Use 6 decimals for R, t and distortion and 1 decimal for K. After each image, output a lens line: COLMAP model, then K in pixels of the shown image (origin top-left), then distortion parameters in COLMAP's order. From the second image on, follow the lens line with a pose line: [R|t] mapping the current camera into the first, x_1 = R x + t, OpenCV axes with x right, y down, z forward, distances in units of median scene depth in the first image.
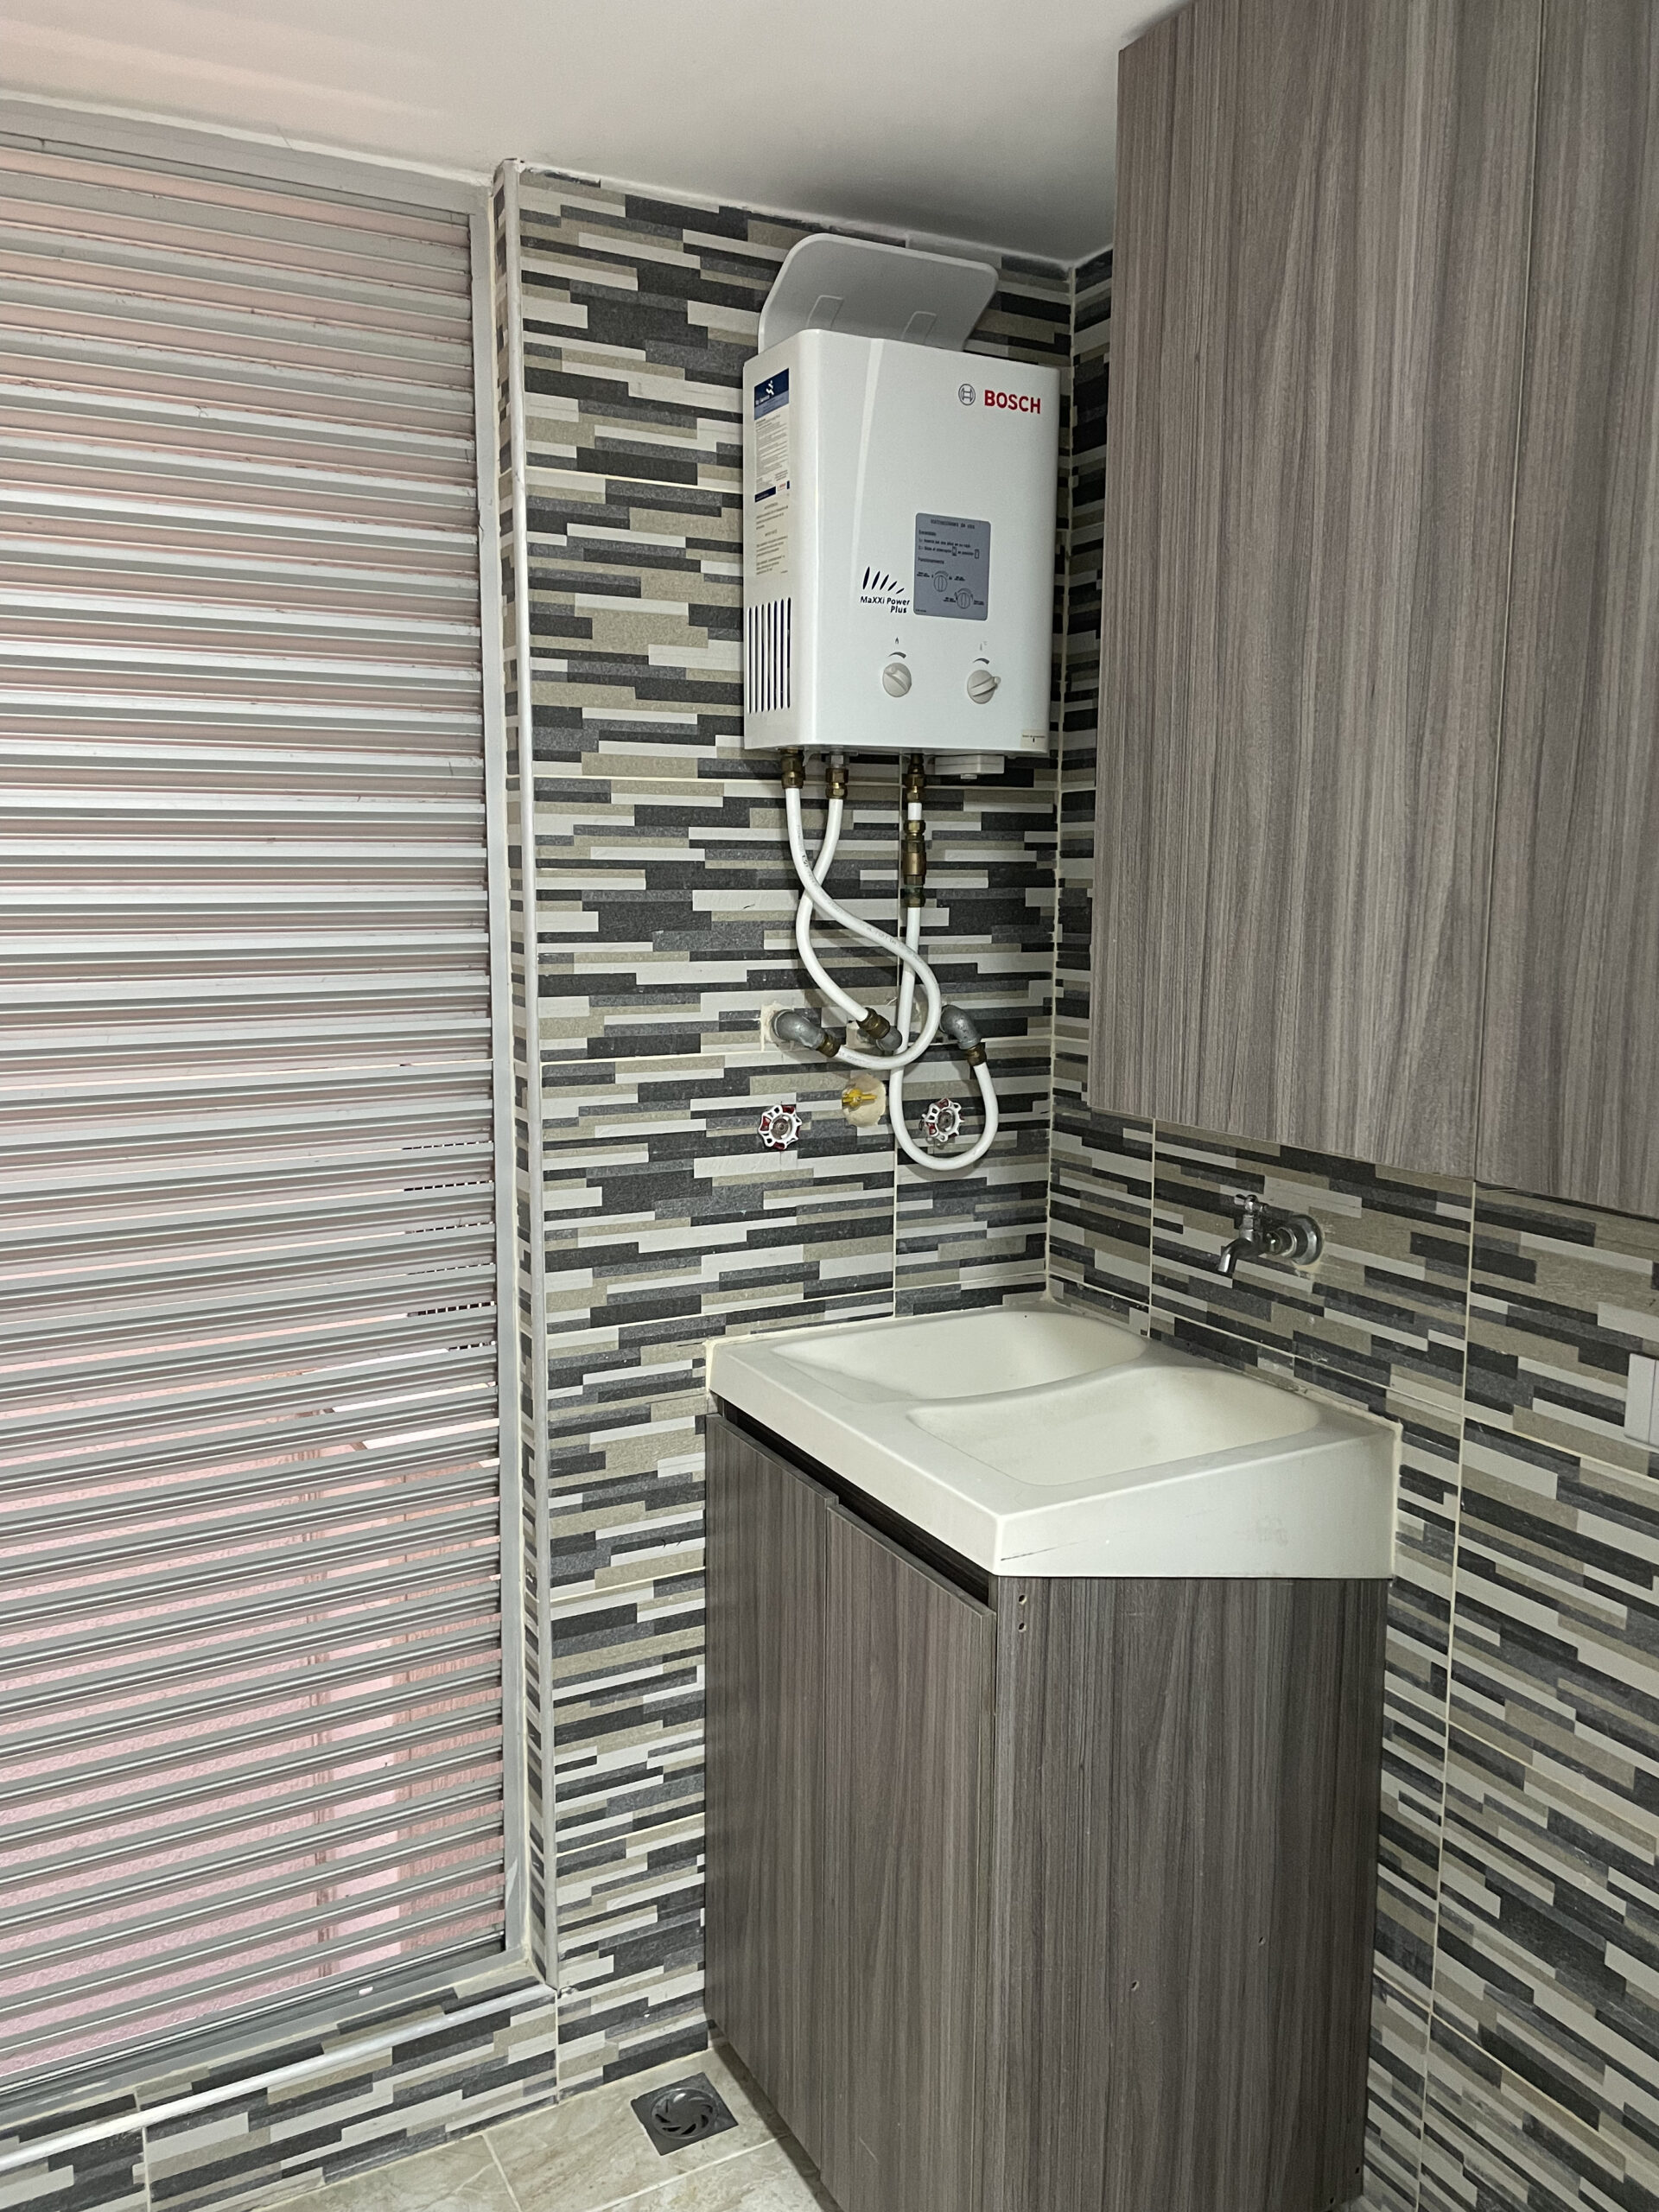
lens RADIAL K [[1705.7, 0, 821.1], [0, 1705.7, 1092.4], [0, 0, 1]] dist [0.062856, -0.060876]
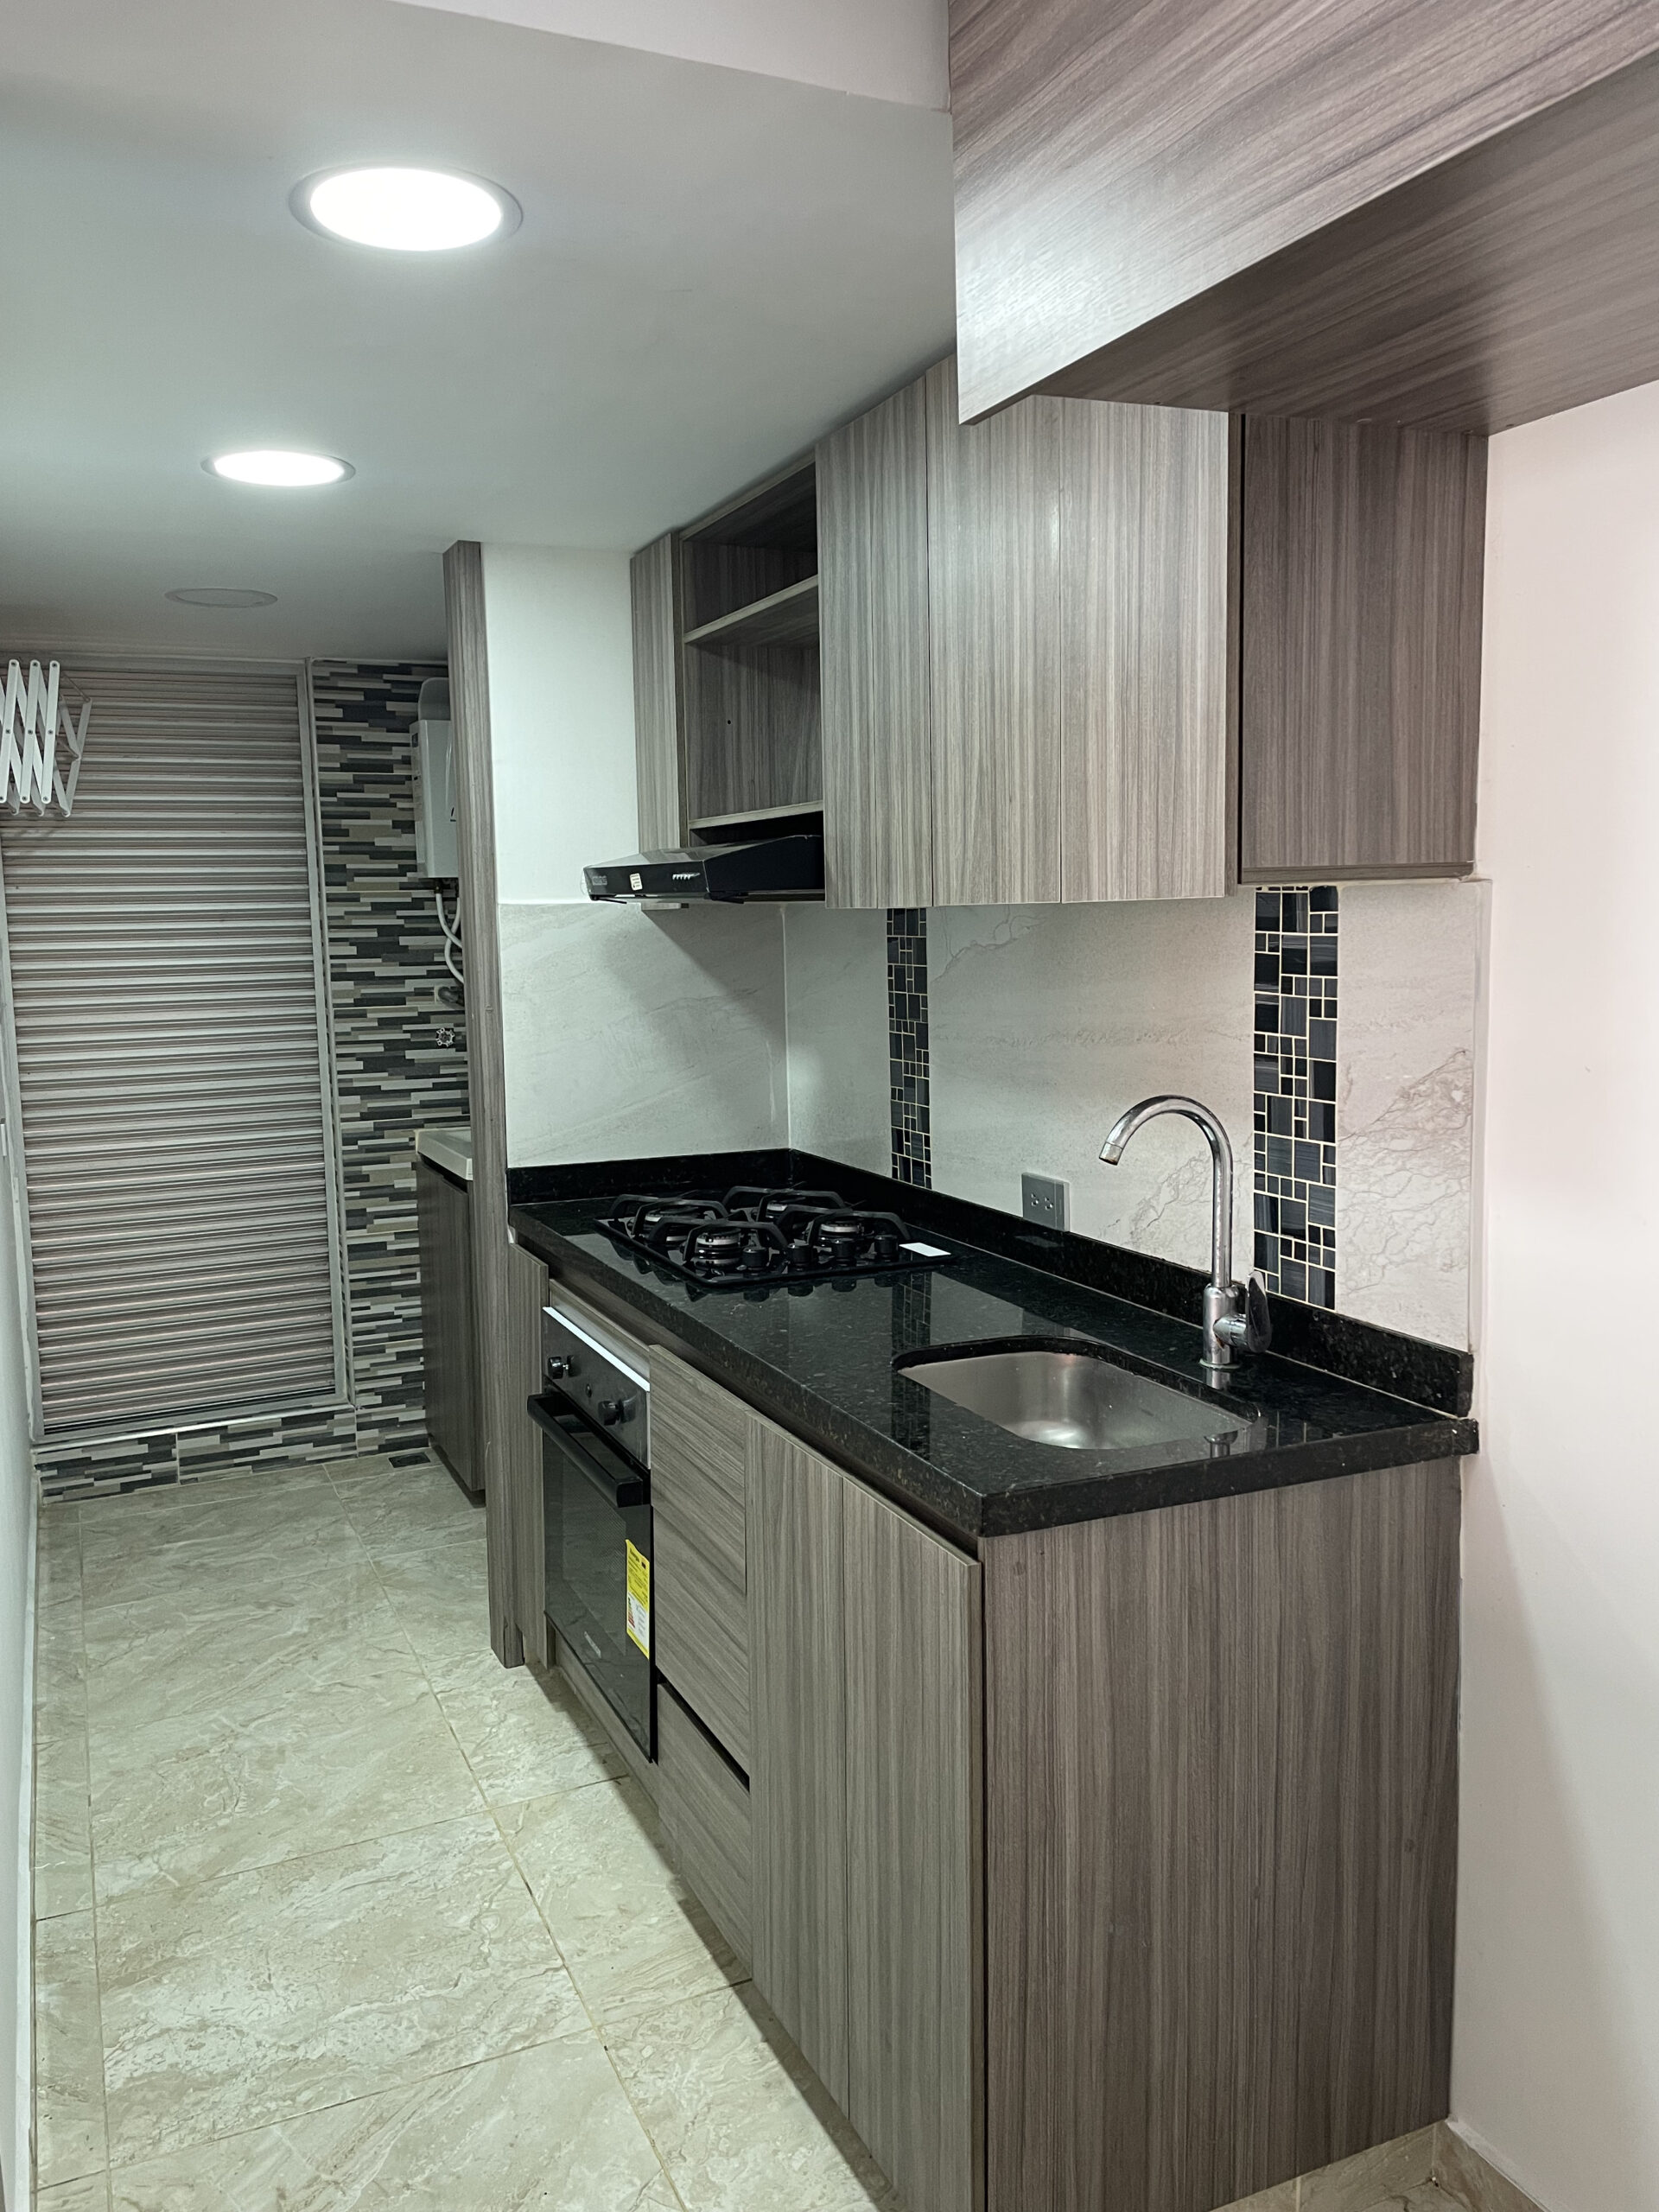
lens RADIAL K [[1705.7, 0, 841.4], [0, 1705.7, 1104.5], [0, 0, 1]] dist [0.062856, -0.060876]
pose [[0.998066, -0.017238, -0.059727, 0.680691], [0.015746, 0.999554, -0.025372, 0.186846], [0.060138, 0.024383, 0.997892, -1.351509]]
